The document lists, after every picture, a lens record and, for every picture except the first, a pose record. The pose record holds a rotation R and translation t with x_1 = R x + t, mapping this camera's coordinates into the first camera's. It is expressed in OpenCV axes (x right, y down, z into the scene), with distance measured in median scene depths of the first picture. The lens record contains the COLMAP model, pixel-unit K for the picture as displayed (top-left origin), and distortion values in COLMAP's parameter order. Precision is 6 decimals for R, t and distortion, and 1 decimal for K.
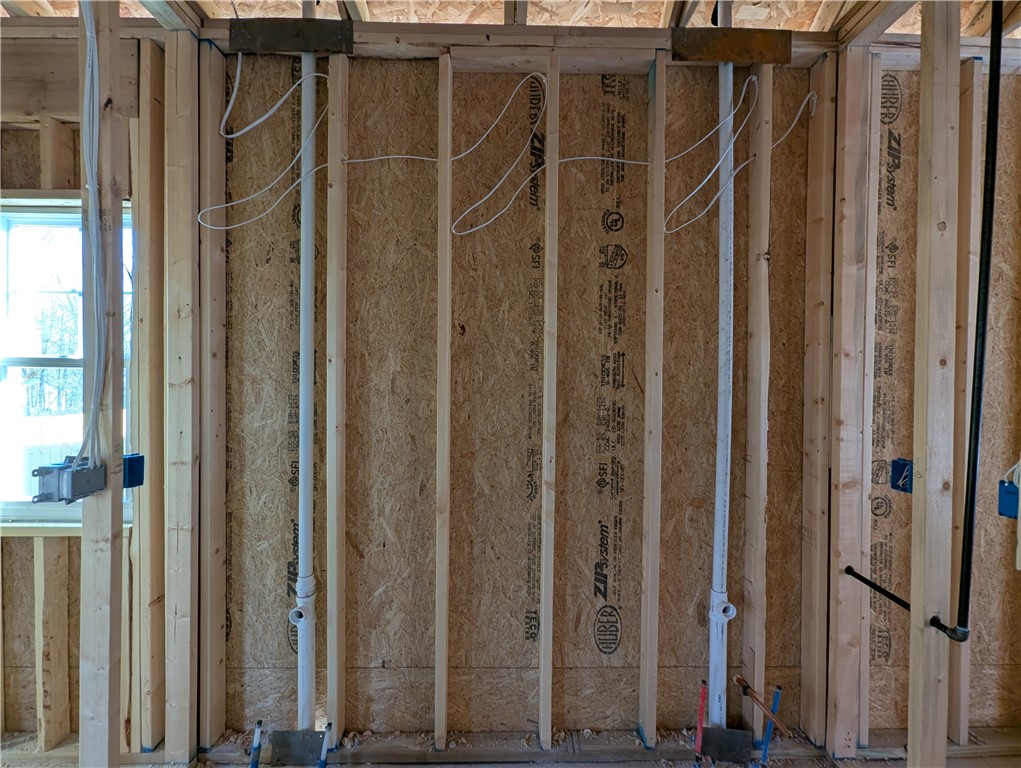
lens RADIAL K [[421.6, 0, 509.1], [0, 421.6, 385.4], [0, 0, 1]] dist [0.001988, -0.001331]
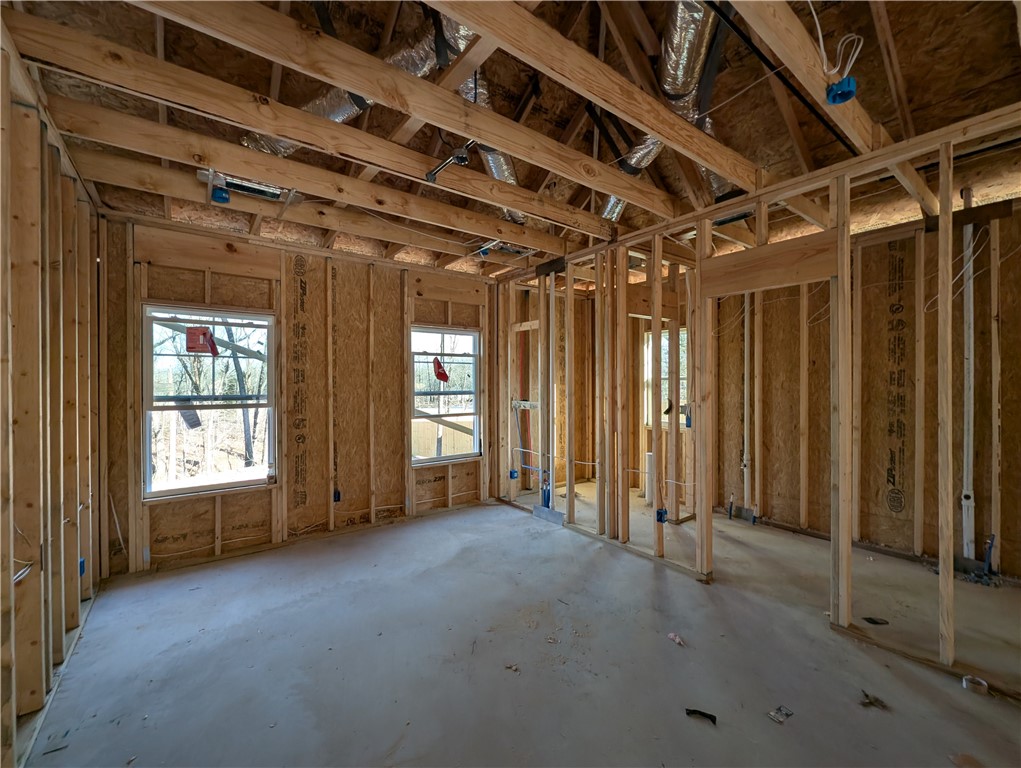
lens RADIAL K [[421.6, 0, 511.0], [0, 421.6, 383.0], [0, 0, 1]] dist [0.001988, -0.001331]
pose [[0.592564, -0.008633, -0.805477, 0.810659], [-0.003853, 0.999901, -0.013551, 0.024653], [0.805514, 0.011133, 0.592472, -1.841121]]
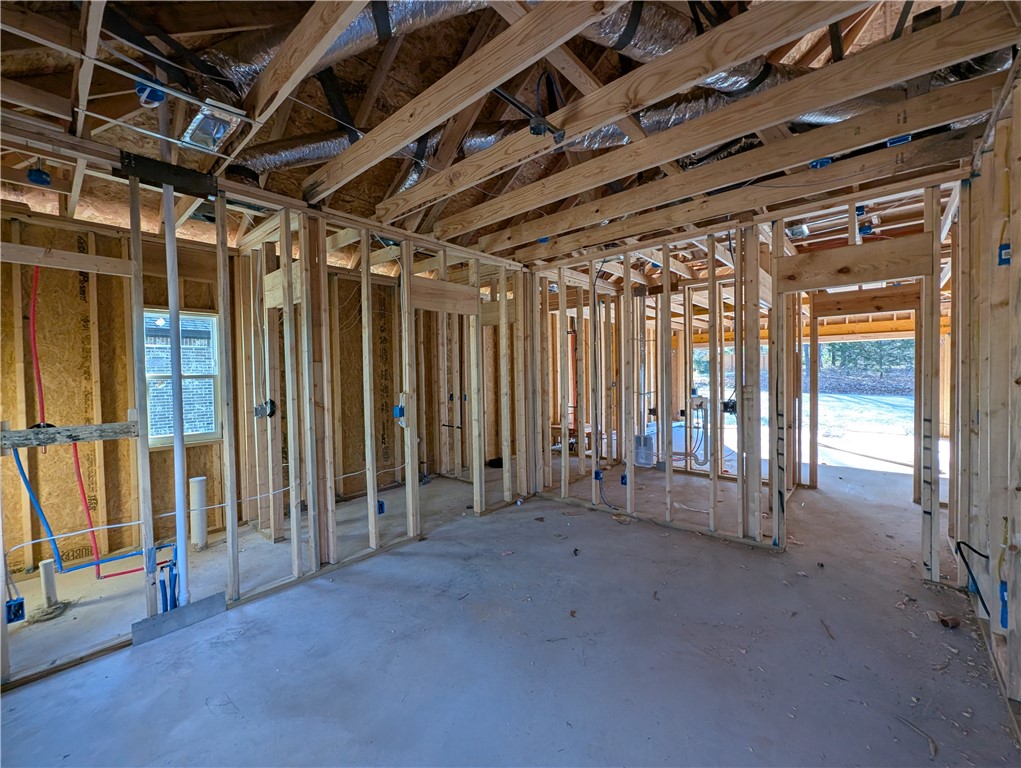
lens RADIAL K [[421.6, 0, 510.6], [0, 421.6, 384.4], [0, 0, 1]] dist [0.001988, -0.001331]
pose [[0.673219, -0.040136, 0.738353, -1.532426], [0.031406, 0.999177, 0.025679, -0.014704], [-0.738776, 0.005901, 0.673925, -1.952560]]
